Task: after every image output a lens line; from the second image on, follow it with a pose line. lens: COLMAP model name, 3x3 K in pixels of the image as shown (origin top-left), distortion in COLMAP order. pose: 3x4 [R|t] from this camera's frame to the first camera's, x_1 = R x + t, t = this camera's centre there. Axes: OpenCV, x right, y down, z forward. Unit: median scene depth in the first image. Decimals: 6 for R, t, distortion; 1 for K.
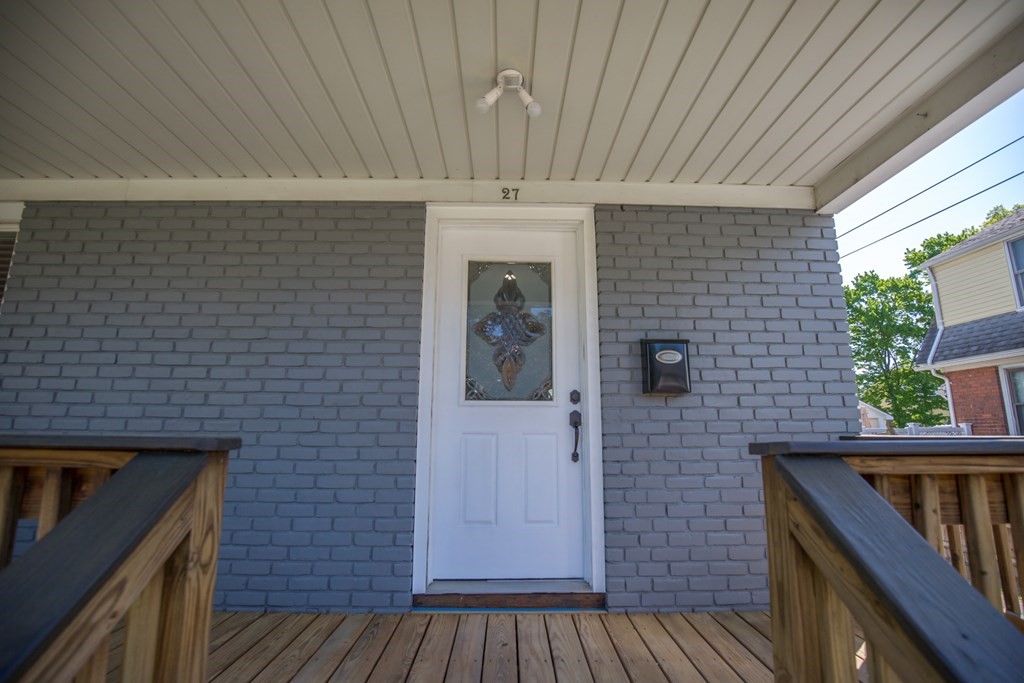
lens RADIAL K [[474.4, 0, 509.8], [0, 474.4, 338.8], [0, 0, 1]] dist [-0.026766, 0.000930]
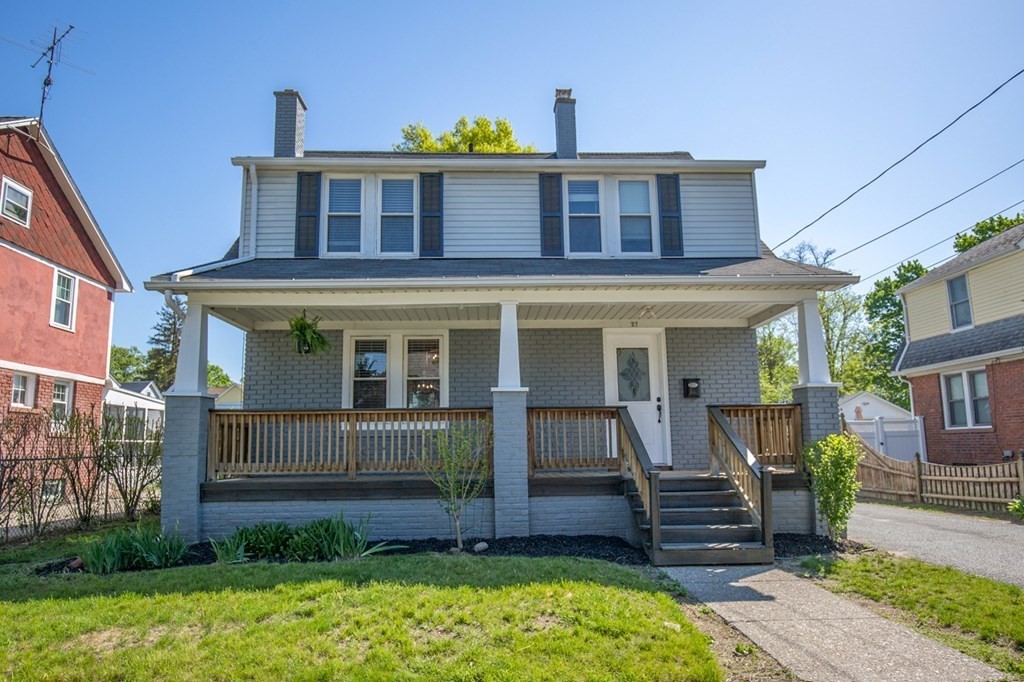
lens RADIAL K [[622.5, 0, 504.5], [0, 622.5, 362.6], [0, 0, 1]] dist [-0.017243, -0.000484]
pose [[0.999500, -0.016858, 0.026759, -0.849174], [0.015400, 0.998432, 0.053812, -0.297337], [-0.027624, -0.053373, 0.998192, -2.552892]]
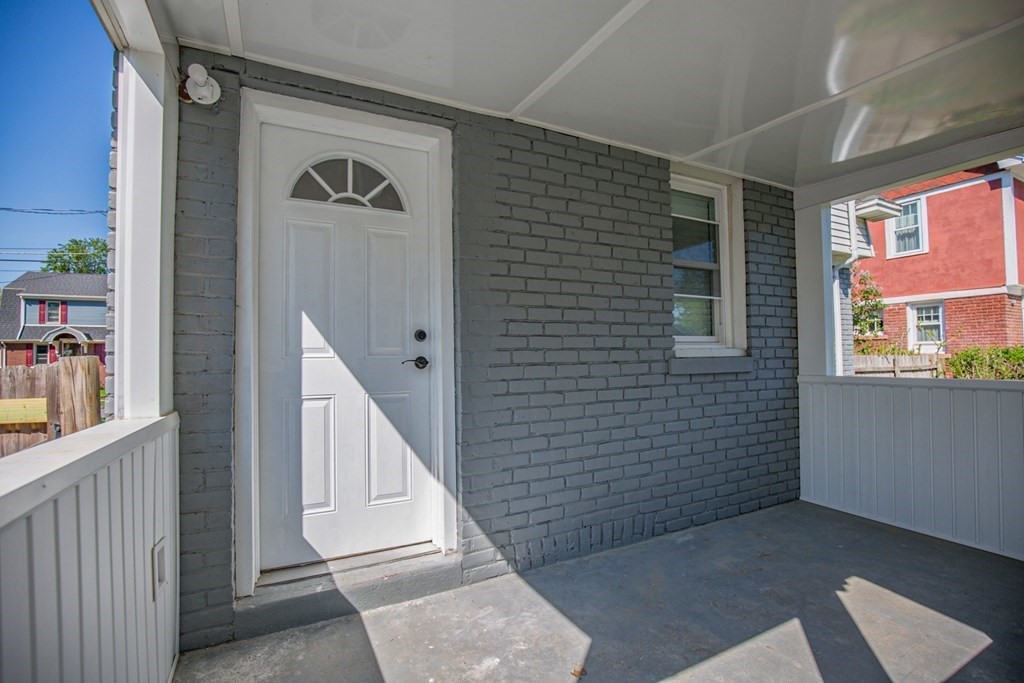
lens RADIAL K [[474.4, 0, 513.8], [0, 474.4, 343.2], [0, 0, 1]] dist [-0.026766, 0.000930]
pose [[-0.893114, -0.005751, -0.449793, 0.563074], [0.091550, 0.976666, -0.194271, 0.915383], [0.440415, -0.214685, -0.871748, 4.855315]]
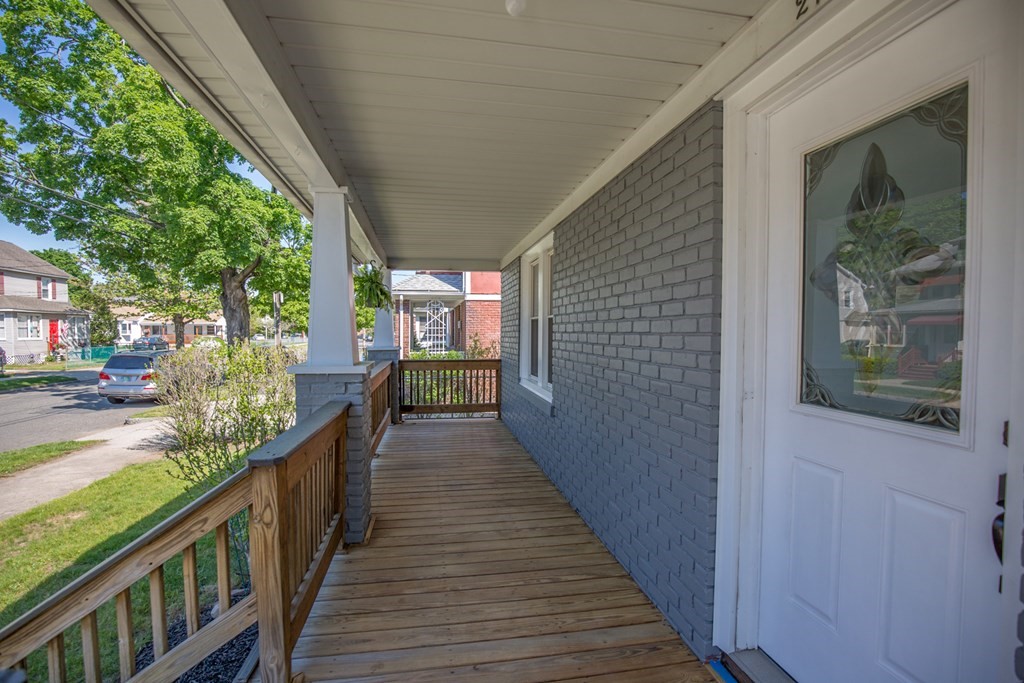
lens RADIAL K [[474.4, 0, 507.5], [0, 474.4, 343.5], [0, 0, 1]] dist [-0.026766, 0.000930]
pose [[0.166650, 0.019794, -0.985817, 0.429626], [0.187243, 0.980970, 0.051350, -0.043828], [0.968074, -0.193145, 0.159773, 0.567845]]
